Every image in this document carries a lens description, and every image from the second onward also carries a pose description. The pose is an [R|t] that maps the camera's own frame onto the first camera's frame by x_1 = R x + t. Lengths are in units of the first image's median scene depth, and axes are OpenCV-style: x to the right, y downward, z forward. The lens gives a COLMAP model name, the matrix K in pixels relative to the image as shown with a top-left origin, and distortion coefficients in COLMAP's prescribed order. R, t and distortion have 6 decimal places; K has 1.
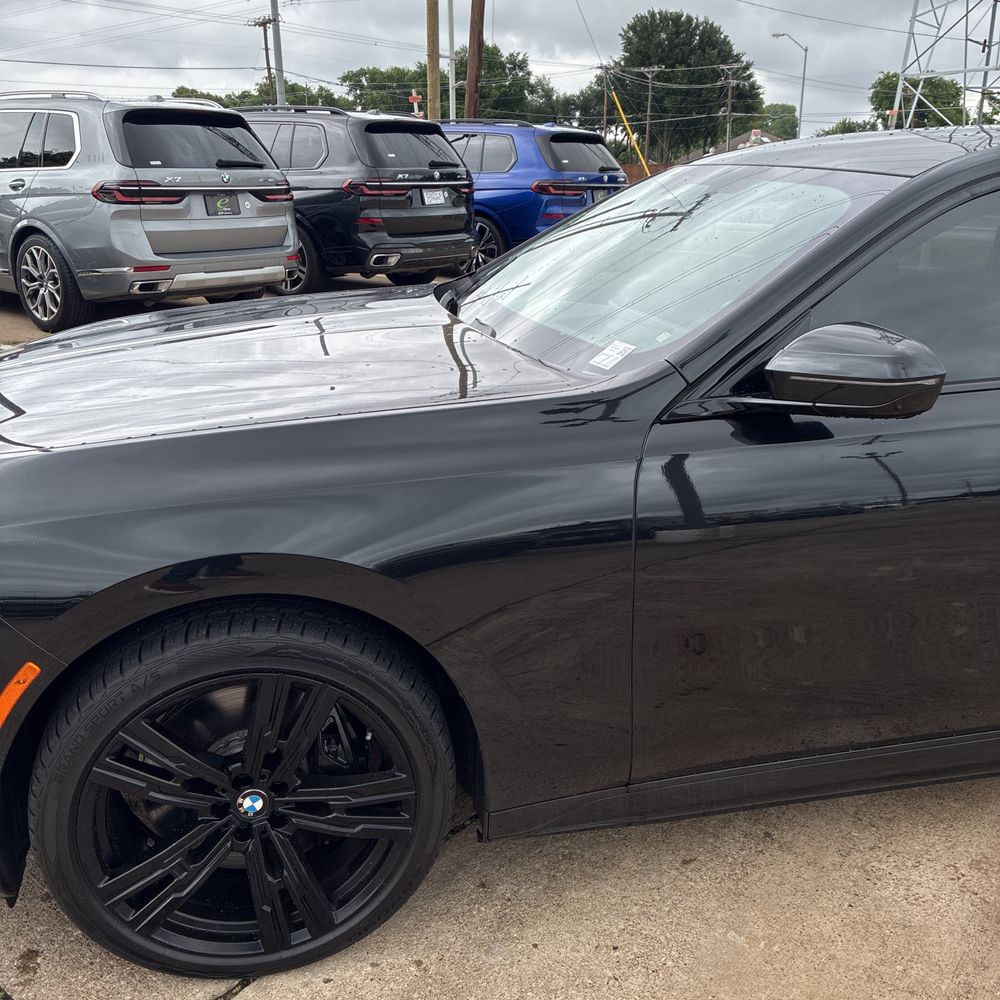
lens RADIAL K [[1011.1, 0, 495.0], [0, 1011.1, 496.4], [0, 0, 1]] dist [0.020948, 0.000000]
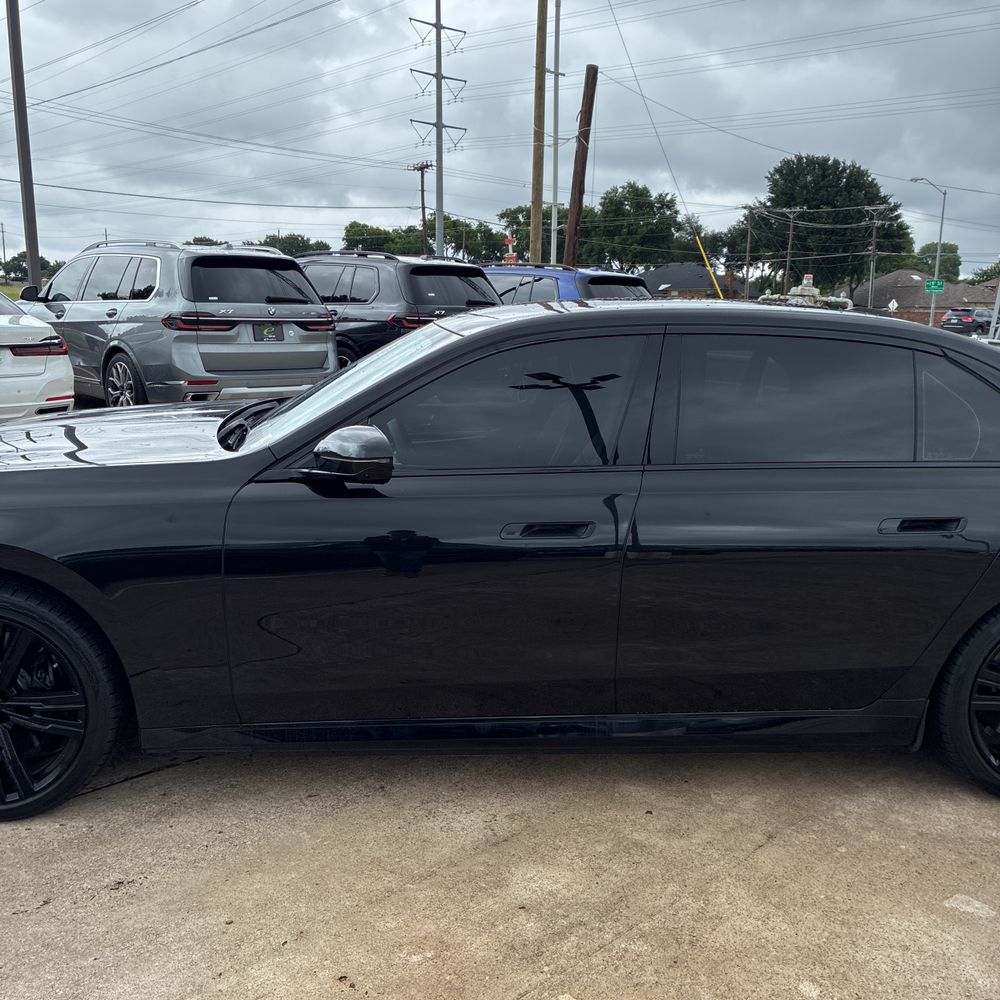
lens RADIAL K [[1011.1, 0, 495.1], [0, 1011.1, 496.8], [0, 0, 1]] dist [0.020948, 0.000000]
pose [[0.988838, 0.047948, -0.141070, 0.747547], [-0.064388, 0.991347, -0.114389, 0.105576], [0.134364, 0.122196, 0.983369, -0.504753]]
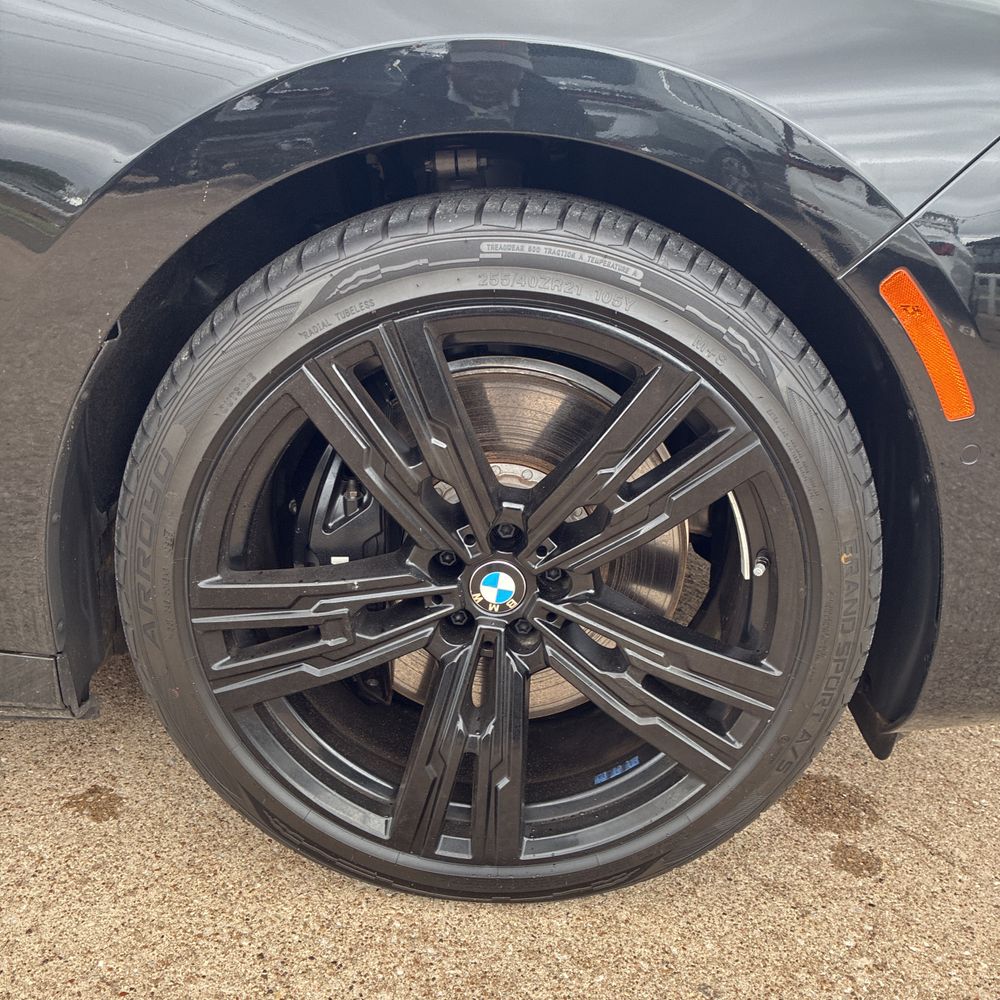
lens RADIAL K [[1011.1, 0, 499.1], [0, 1011.1, 497.9], [0, 0, 1]] dist [0.020948, 0.000000]
pose [[0.887780, 0.452797, -0.082587, -0.209321], [-0.454561, 0.890711, -0.002894, 0.254370], [0.072251, 0.040110, 0.996580, 0.445830]]
